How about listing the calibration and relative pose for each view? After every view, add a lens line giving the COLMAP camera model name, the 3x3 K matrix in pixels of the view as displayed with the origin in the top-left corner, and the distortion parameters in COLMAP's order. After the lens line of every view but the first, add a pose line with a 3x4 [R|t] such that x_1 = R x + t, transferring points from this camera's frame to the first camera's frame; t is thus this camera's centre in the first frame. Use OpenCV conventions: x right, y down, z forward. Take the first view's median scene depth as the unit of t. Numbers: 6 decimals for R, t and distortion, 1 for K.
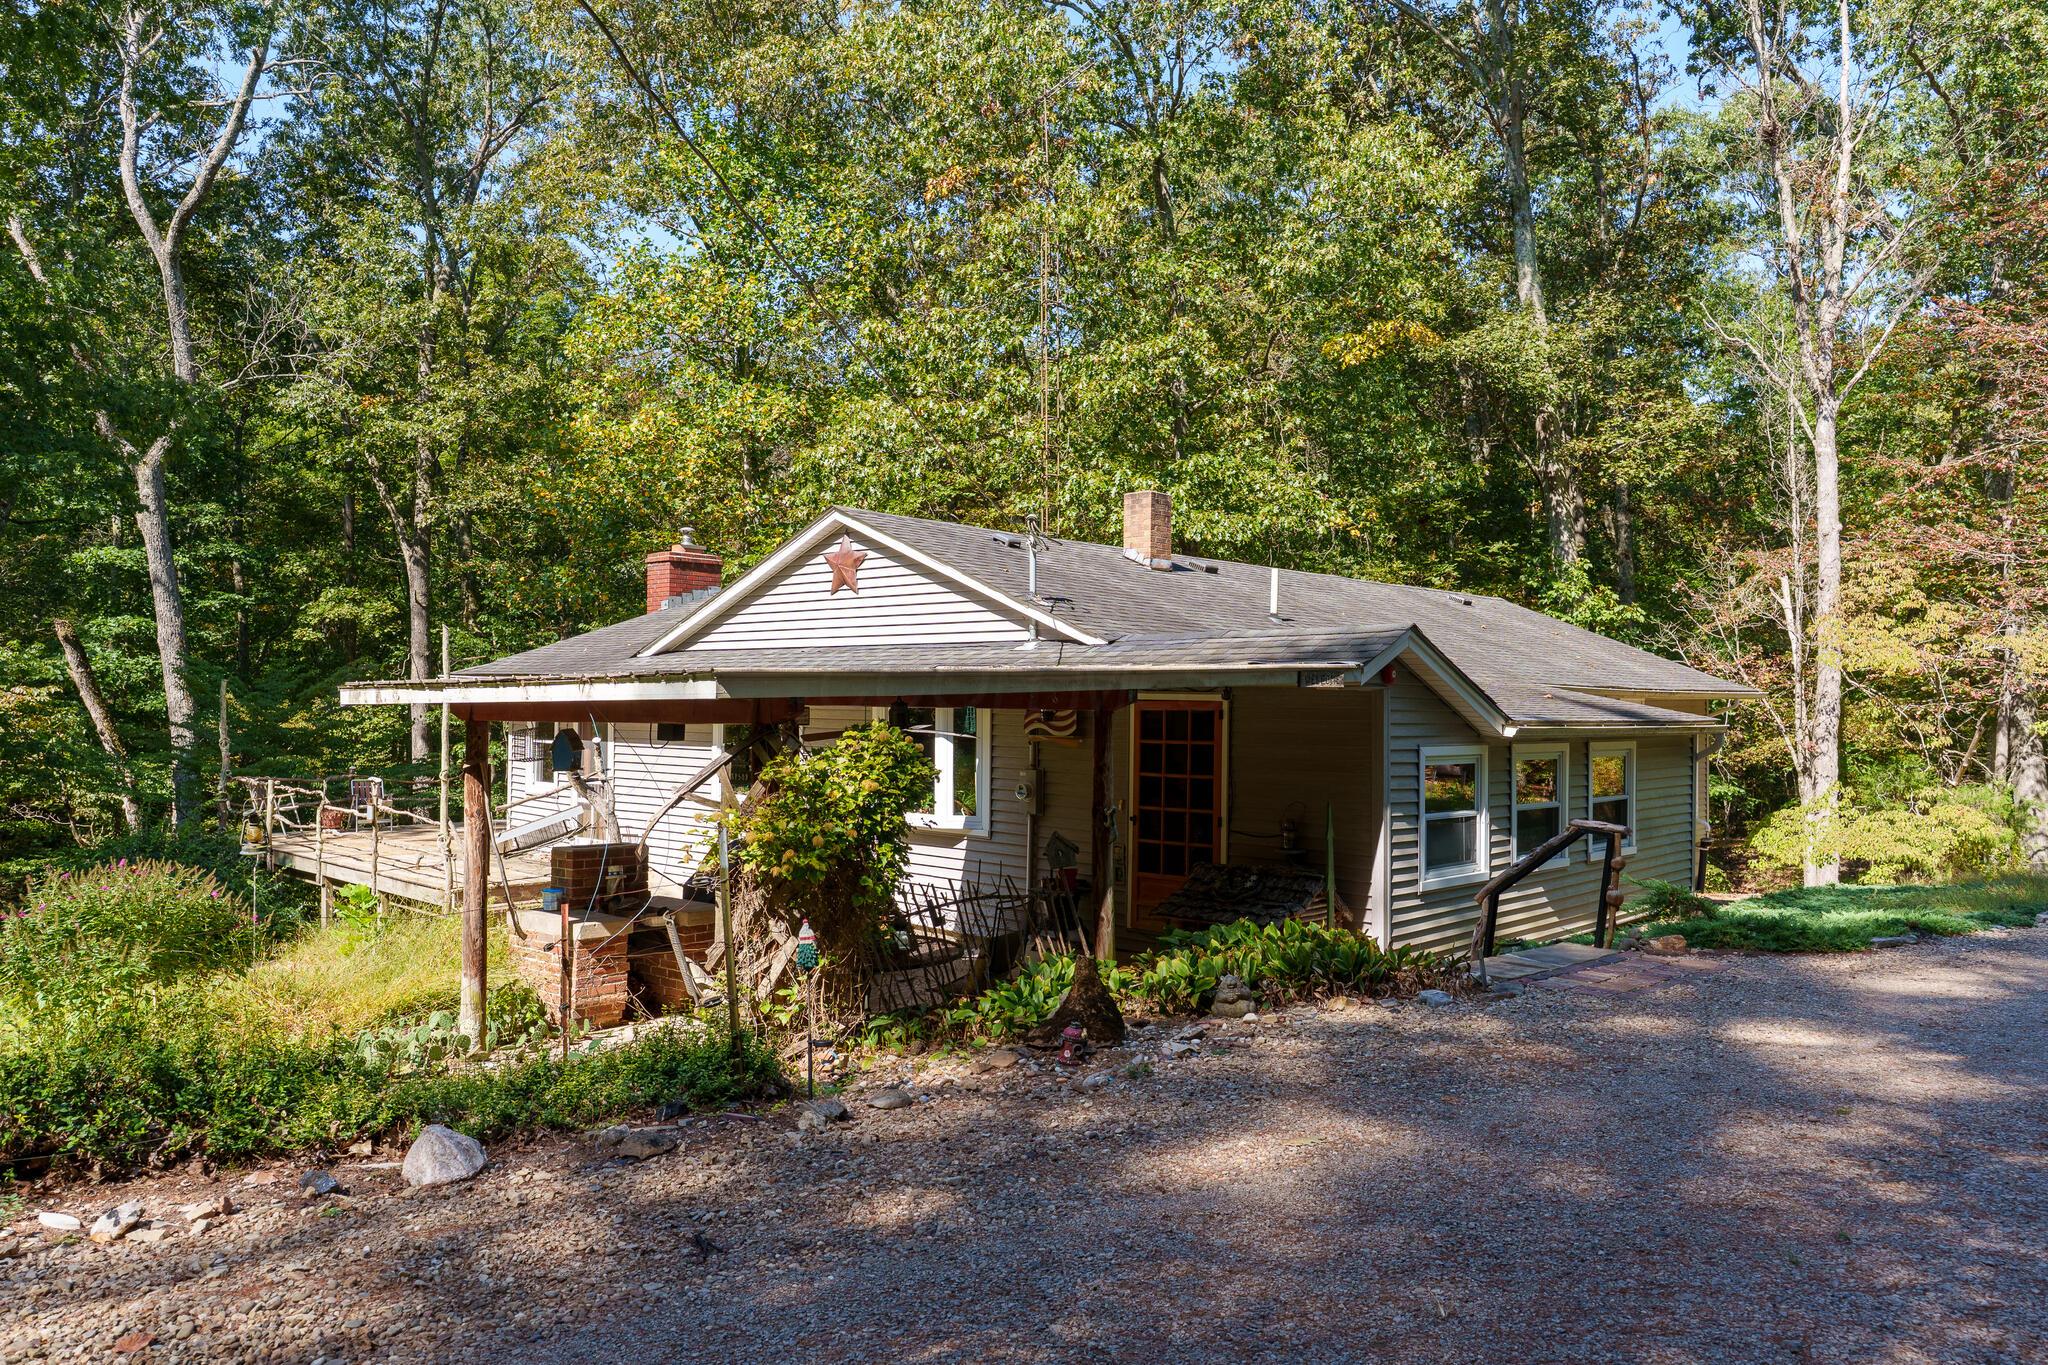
lens RADIAL K [[1405.2, 0, 1024.0], [0, 1405.2, 682.5], [0, 0, 1]] dist [-0.000214, -0.000039]
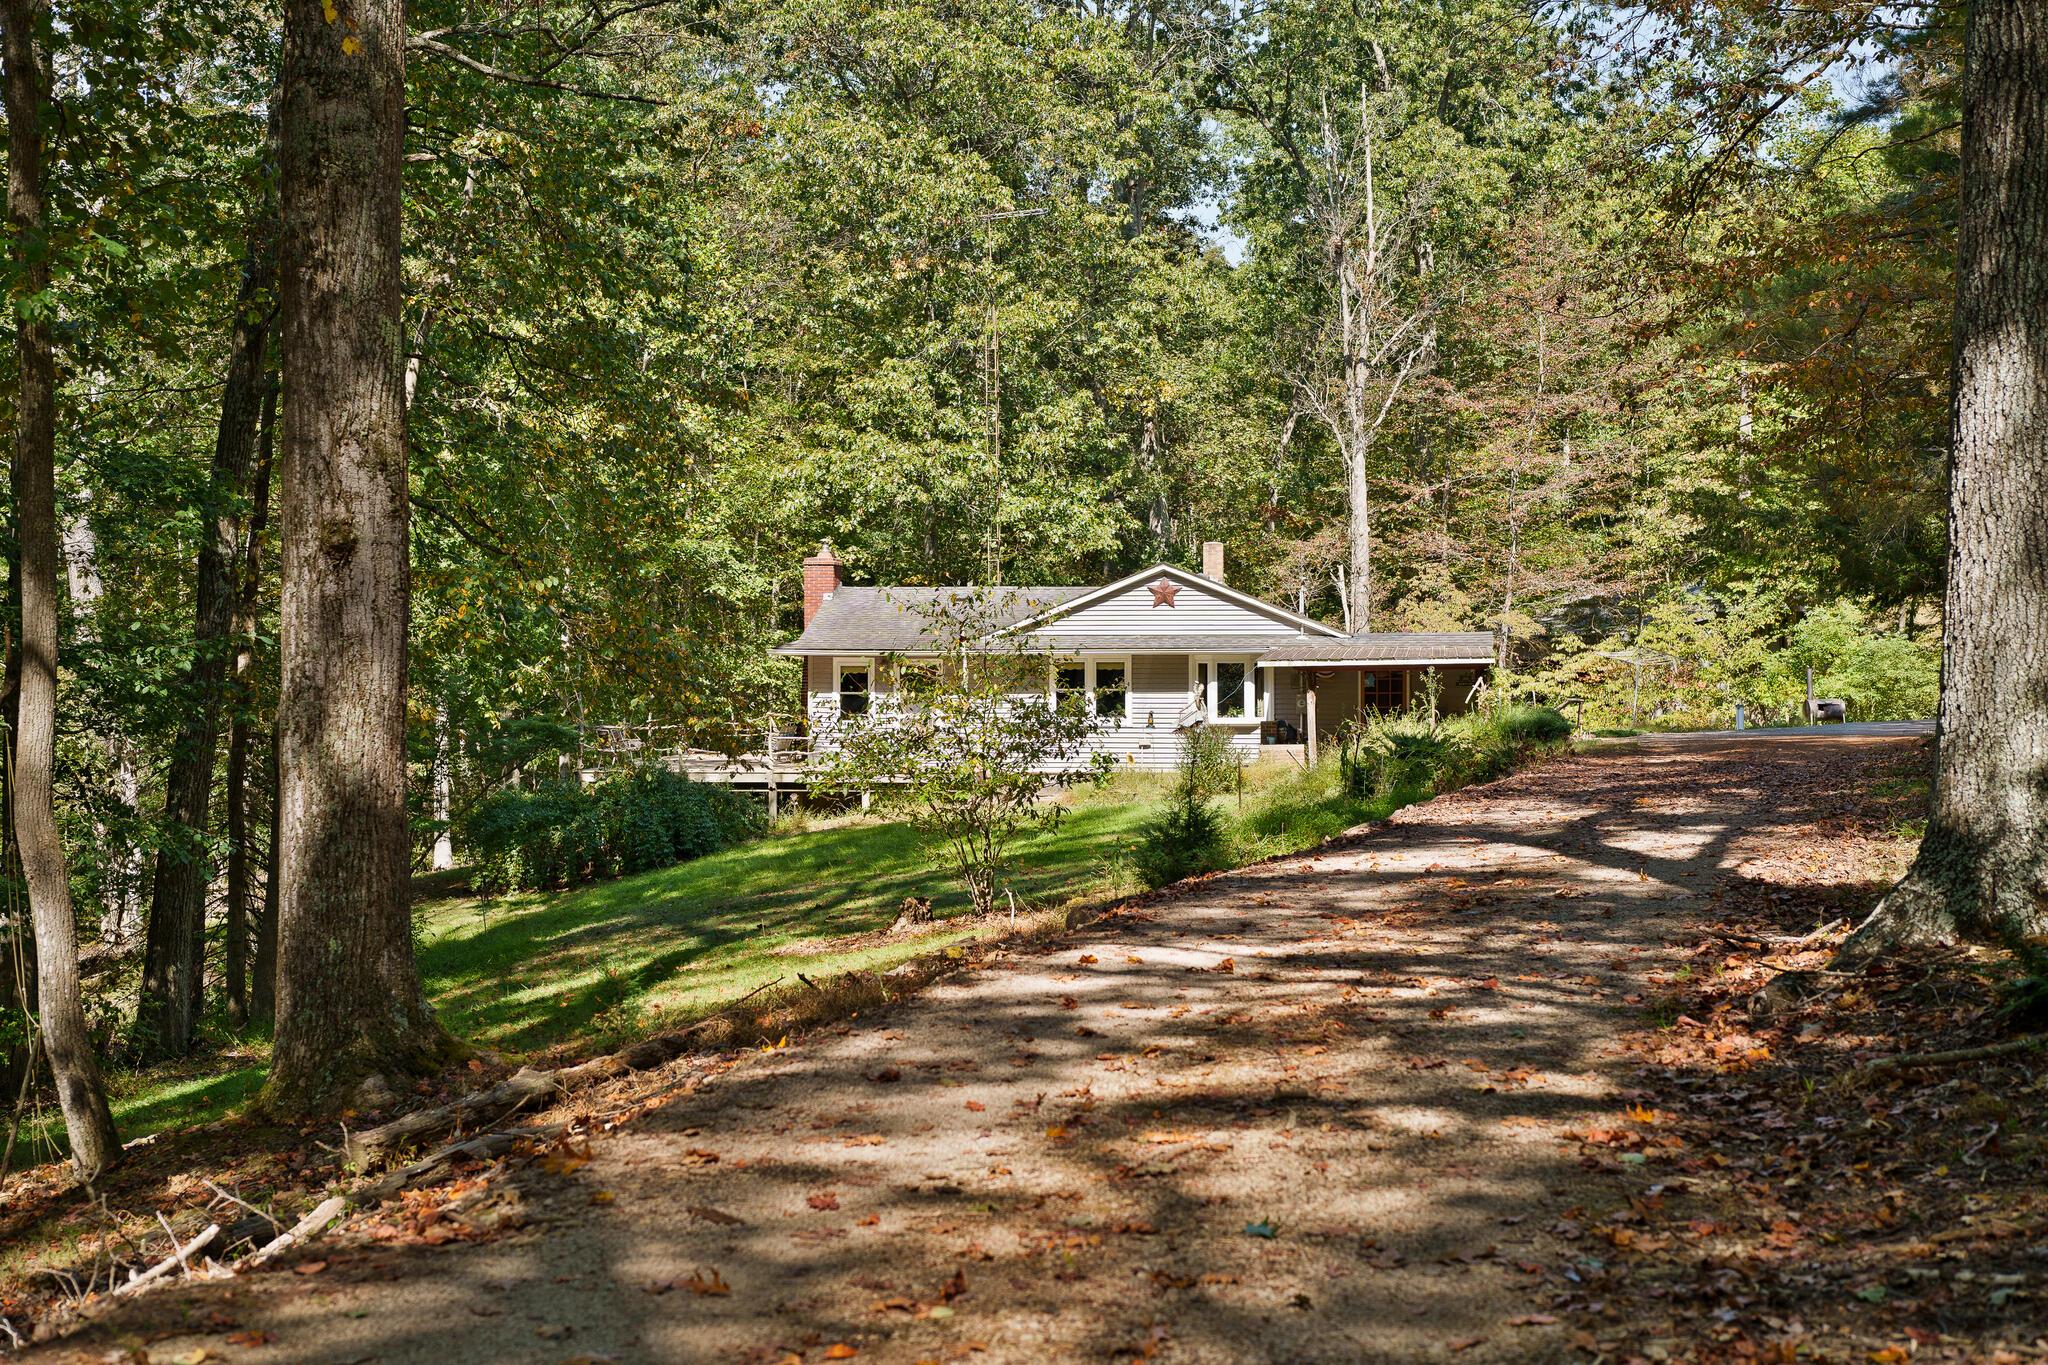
lens RADIAL K [[2852.3, 0, 1024.0], [0, 2852.3, 682.5], [0, 0, 1]] dist [-0.002879, -0.001048]
pose [[0.811384, -0.015056, 0.584319, -2.578875], [0.003141, 0.999766, 0.021399, -0.045279], [-0.584505, -0.015527, 0.811242, -2.057532]]
